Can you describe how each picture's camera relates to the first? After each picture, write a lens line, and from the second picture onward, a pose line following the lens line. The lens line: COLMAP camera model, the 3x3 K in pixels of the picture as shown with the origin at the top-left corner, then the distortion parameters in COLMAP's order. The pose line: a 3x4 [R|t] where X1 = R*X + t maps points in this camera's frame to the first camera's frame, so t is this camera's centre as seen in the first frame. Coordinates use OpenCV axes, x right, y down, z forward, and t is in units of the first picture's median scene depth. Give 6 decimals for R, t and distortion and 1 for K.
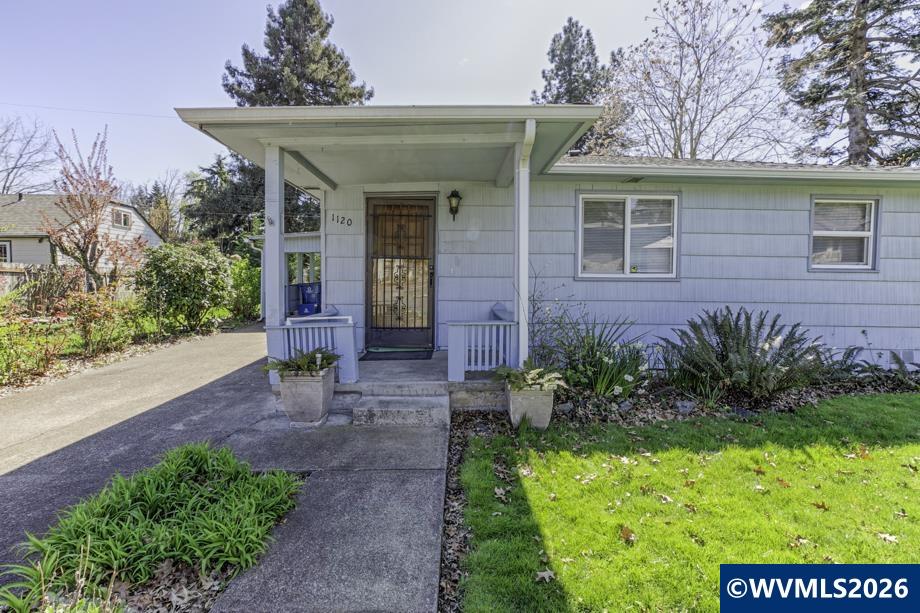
lens RADIAL K [[416.1, 0, 457.0], [0, 416.1, 286.7], [0, 0, 1]] dist [-0.000748, 0.011169]
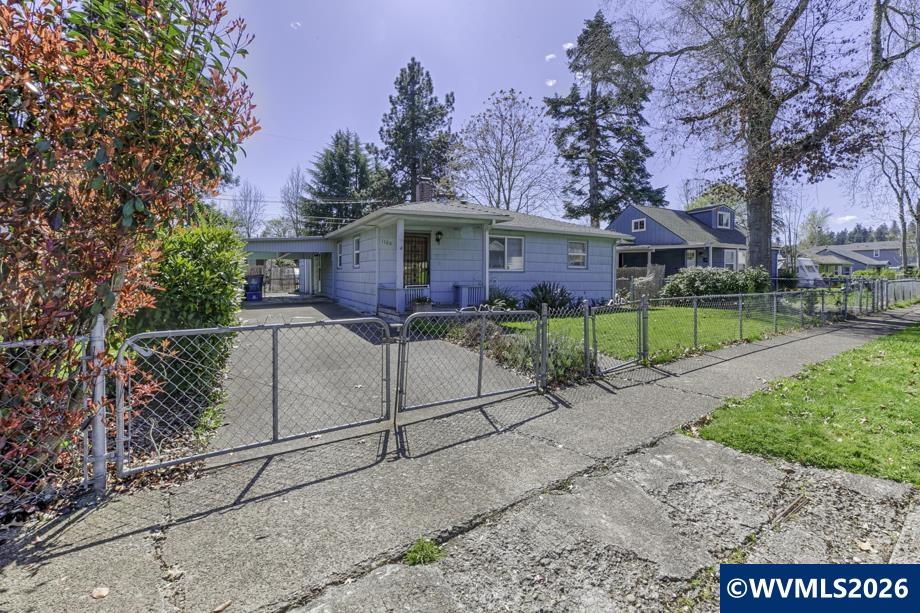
lens RADIAL K [[416.1, 0, 457.0], [0, 416.1, 286.7], [0, 0, 1]] dist [-0.000748, 0.011169]
pose [[0.909158, -0.009572, 0.416341, -0.160010], [0.006250, 0.999937, 0.009340, 0.008269], [-0.416404, -0.005889, 0.909161, -0.199001]]
